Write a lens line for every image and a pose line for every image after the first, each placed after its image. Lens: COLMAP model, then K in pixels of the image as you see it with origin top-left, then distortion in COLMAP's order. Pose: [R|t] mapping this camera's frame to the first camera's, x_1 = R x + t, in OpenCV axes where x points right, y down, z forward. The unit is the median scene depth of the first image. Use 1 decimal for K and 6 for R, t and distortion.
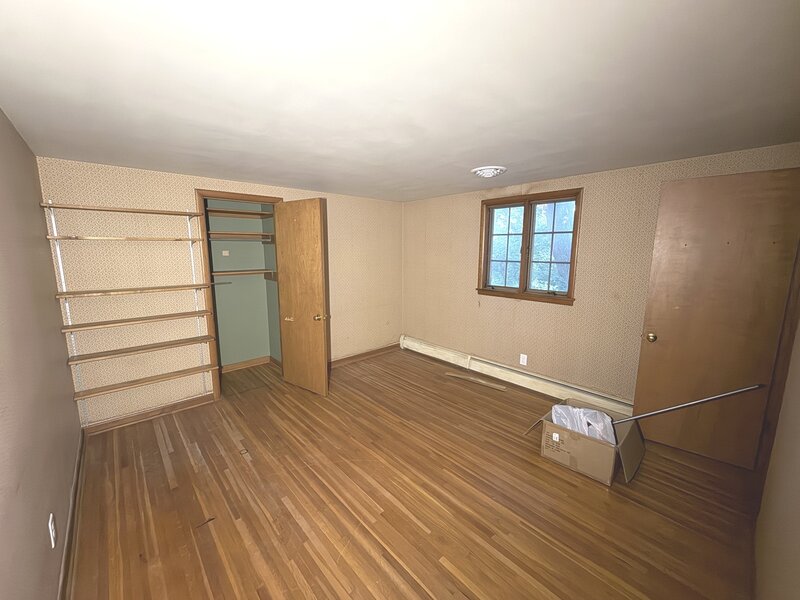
lens RADIAL K [[320.7, 0, 397.9], [0, 320.7, 300.7], [0, 0, 1]] dist [-0.000069, -0.000052]
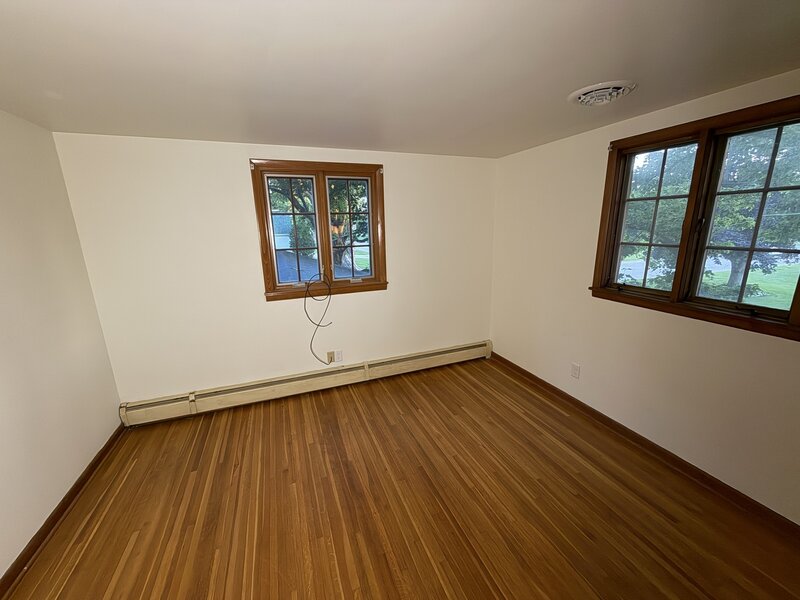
lens RADIAL K [[320.7, 0, 397.9], [0, 320.7, 300.7], [0, 0, 1]] dist [-0.000069, -0.000052]
pose [[0.940718, 0.058524, -0.334103, 0.107494], [-0.031634, 0.995847, 0.085369, -0.058015], [0.337712, -0.069739, 0.938662, 0.289943]]
